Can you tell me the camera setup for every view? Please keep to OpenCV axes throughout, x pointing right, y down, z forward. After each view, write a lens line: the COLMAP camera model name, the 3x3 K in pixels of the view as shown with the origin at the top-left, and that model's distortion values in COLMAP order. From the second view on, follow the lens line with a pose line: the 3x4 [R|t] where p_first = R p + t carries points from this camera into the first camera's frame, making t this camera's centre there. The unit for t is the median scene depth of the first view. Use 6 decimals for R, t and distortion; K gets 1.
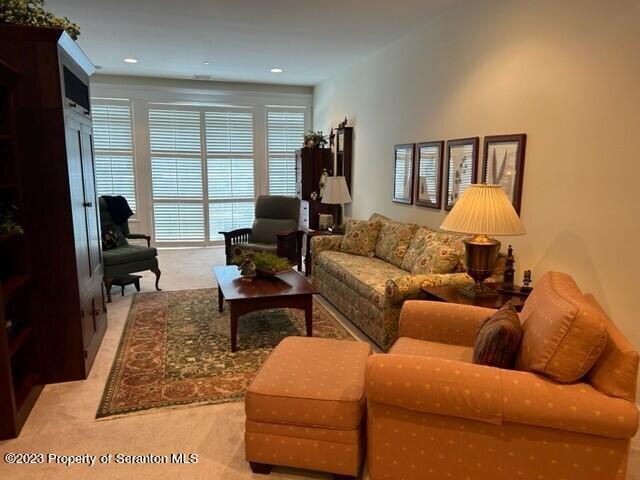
lens RADIAL K [[481.5, 0, 319.4], [0, 481.5, 243.6], [0, 0, 1]] dist [0.049037, -0.053001]
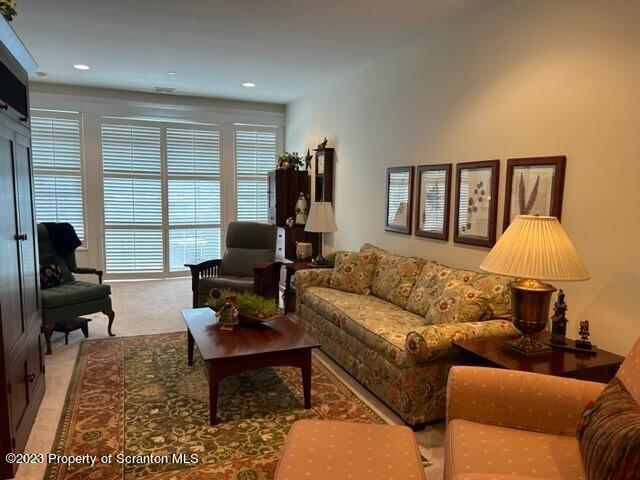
lens RADIAL K [[481.5, 0, 320.9], [0, 481.5, 245.7], [0, 0, 1]] dist [0.049037, -0.053001]
pose [[0.995392, 0.001706, 0.095873, -0.063175], [0.002480, 0.999049, -0.043525, -0.025142], [-0.095856, 0.043562, 0.994442, 0.149933]]
